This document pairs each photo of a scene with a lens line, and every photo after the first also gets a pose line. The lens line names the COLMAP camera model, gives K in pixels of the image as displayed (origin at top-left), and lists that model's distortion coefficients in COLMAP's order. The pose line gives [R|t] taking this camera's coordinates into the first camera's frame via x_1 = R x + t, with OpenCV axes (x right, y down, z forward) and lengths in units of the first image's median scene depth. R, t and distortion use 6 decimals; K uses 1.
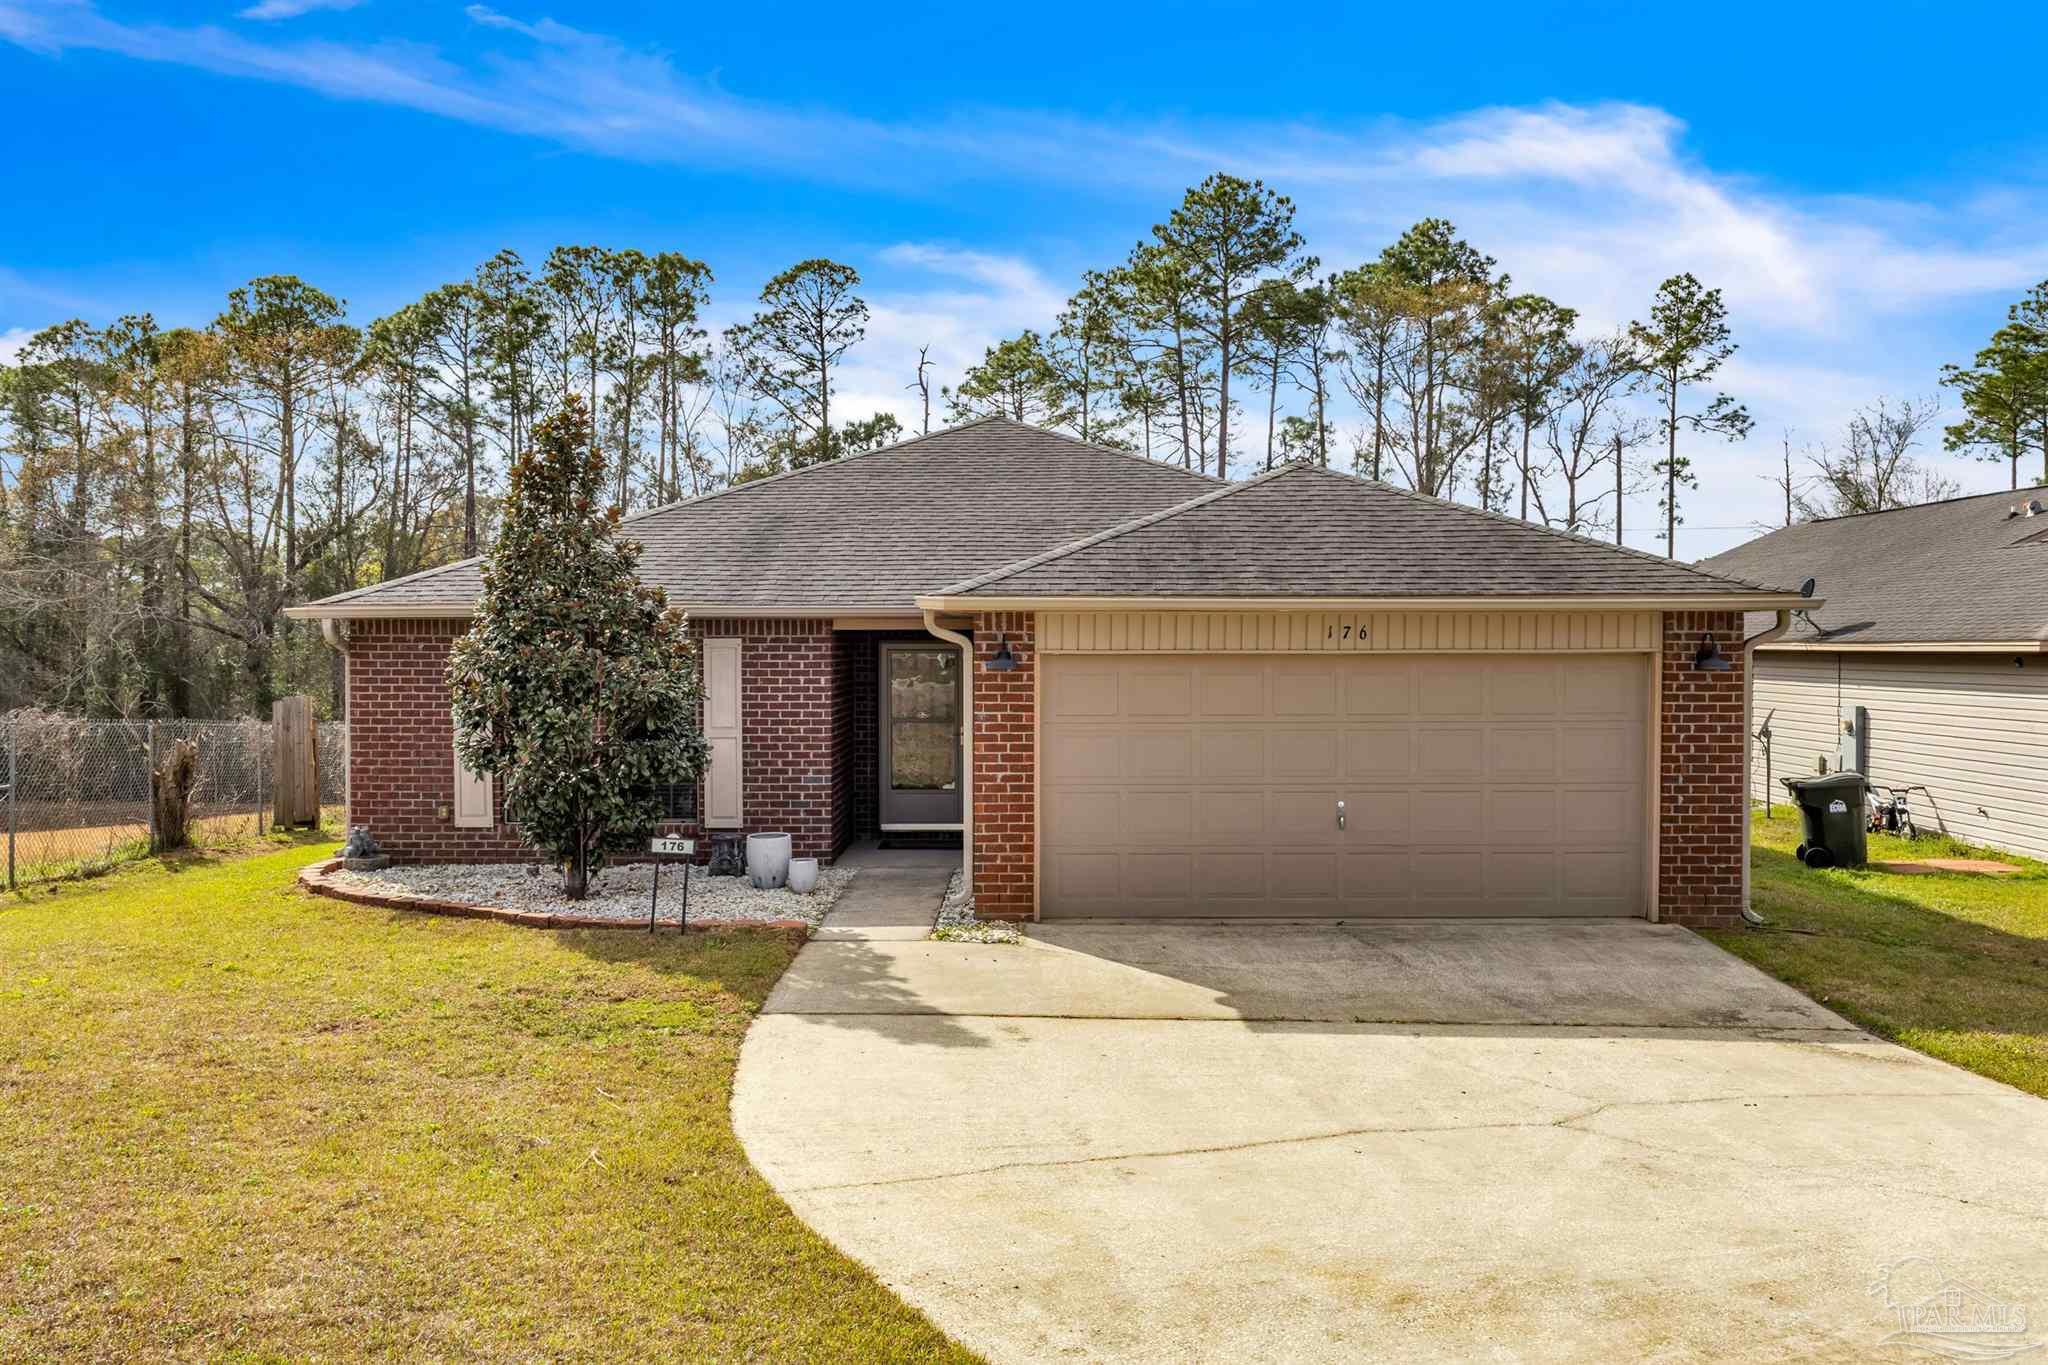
lens RADIAL K [[1639.0, 0, 1023.2], [0, 1639.0, 663.2], [0, 0, 1]] dist [0.003291, -0.001453]
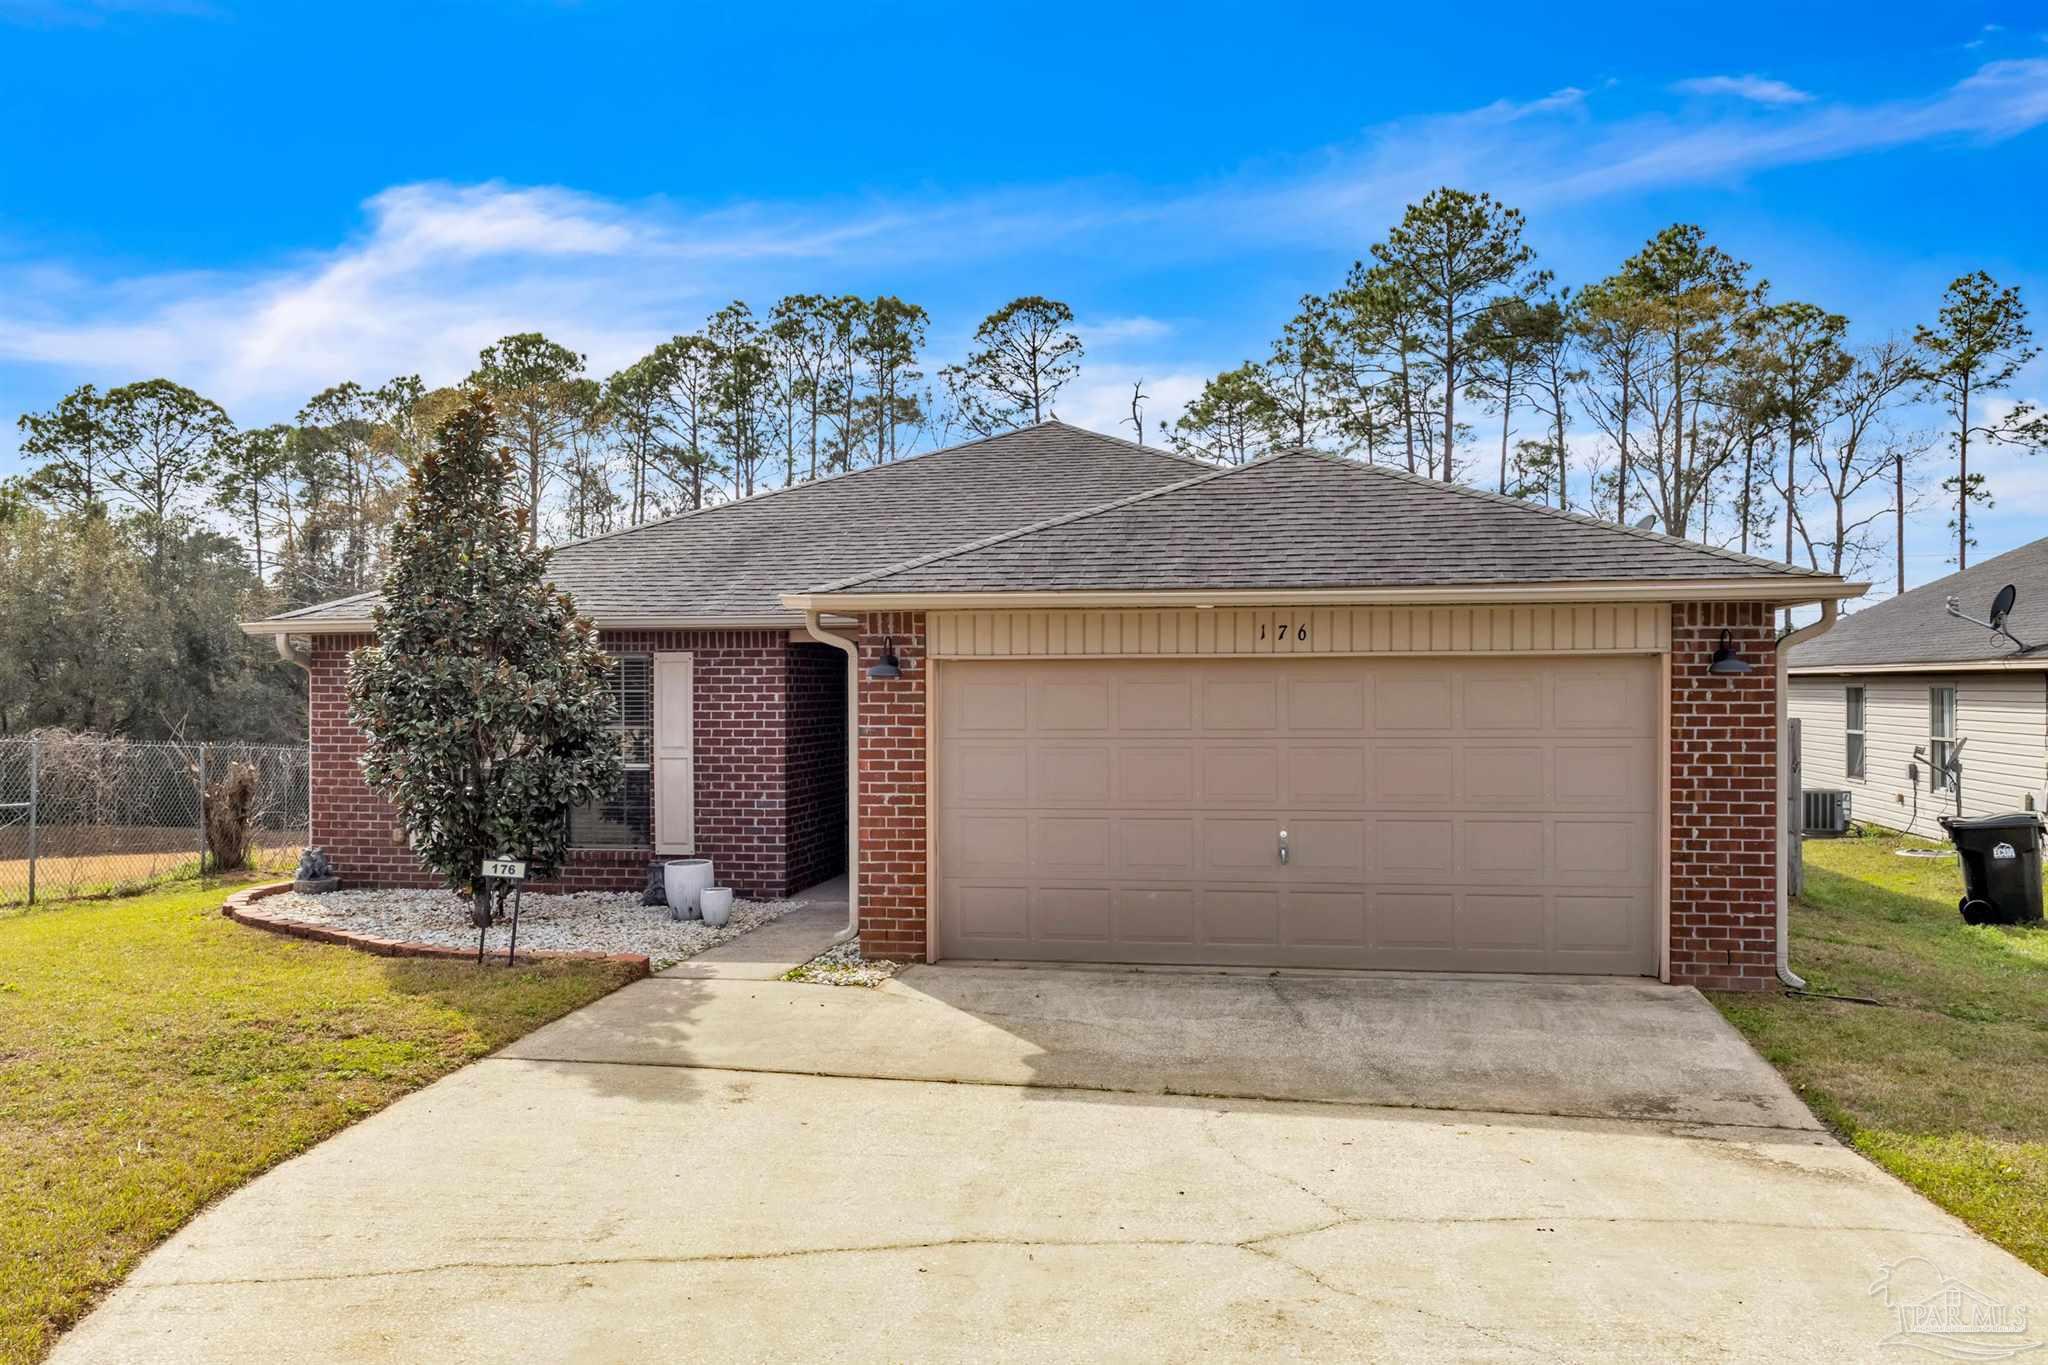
lens RADIAL K [[1630.5, 0, 1024.0], [0, 1630.5, 682.5], [0, 0, 1]] dist [0.004982, -0.001406]
pose [[0.985843, -0.003293, -0.167638, 0.169341], [0.000769, 0.999885, -0.015119, 0.016441], [0.167669, 0.014776, 0.985733, 0.115163]]
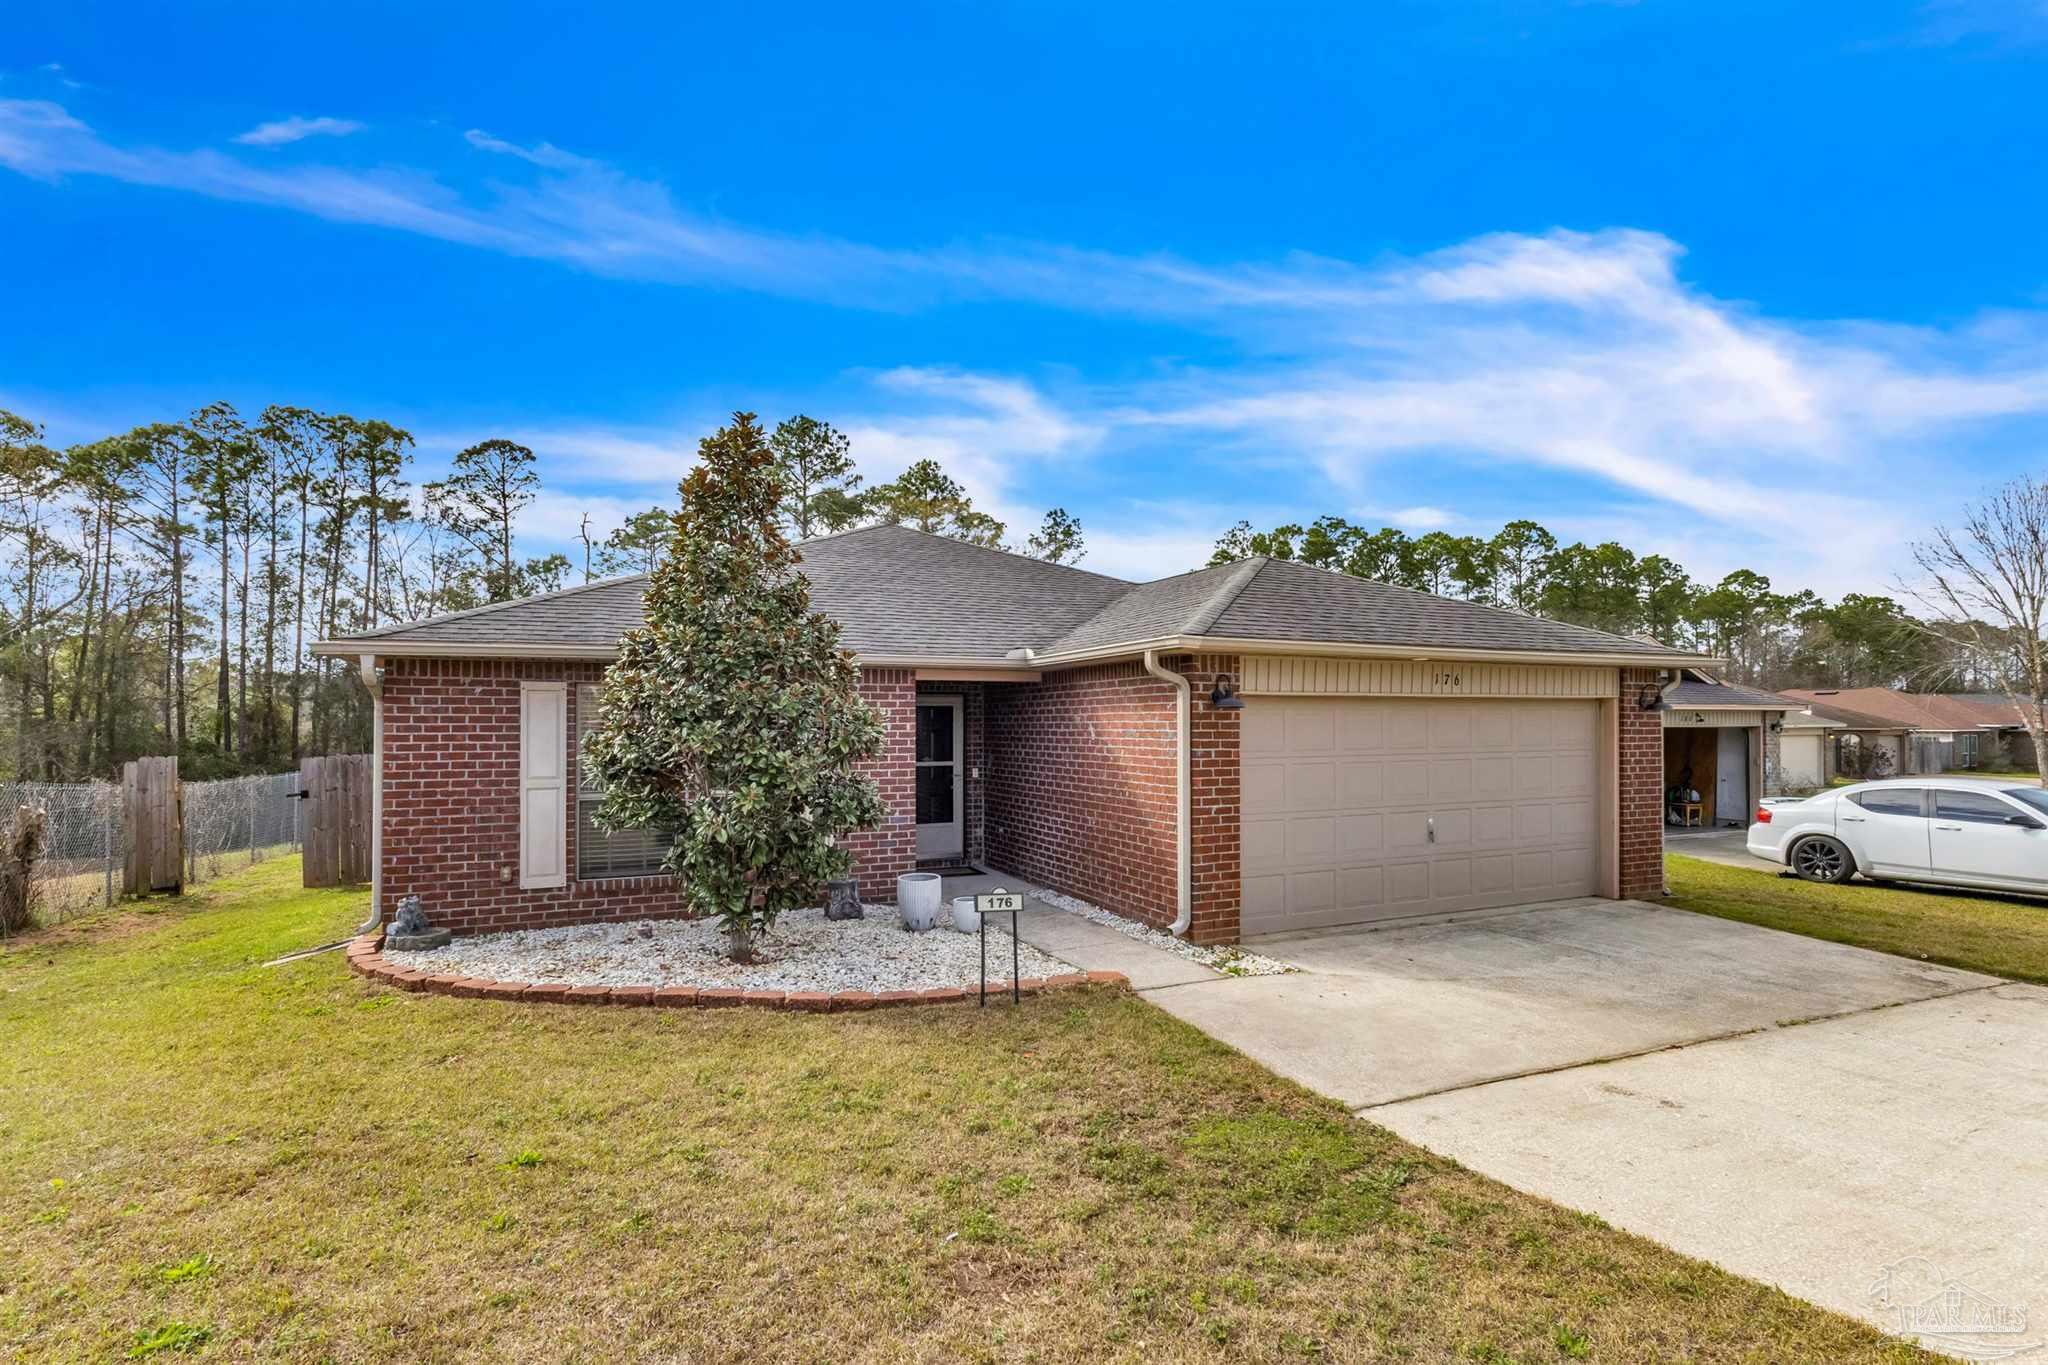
lens RADIAL K [[969.2, 0, 1023.7], [0, 969.2, 713.0], [0, 0, 1]] dist [0.003741, 0.000758]
pose [[0.908687, 0.002129, 0.417472, -0.317218], [0.007439, 0.999746, -0.021291, 0.015696], [-0.417411, 0.022452, 0.908440, 0.391918]]
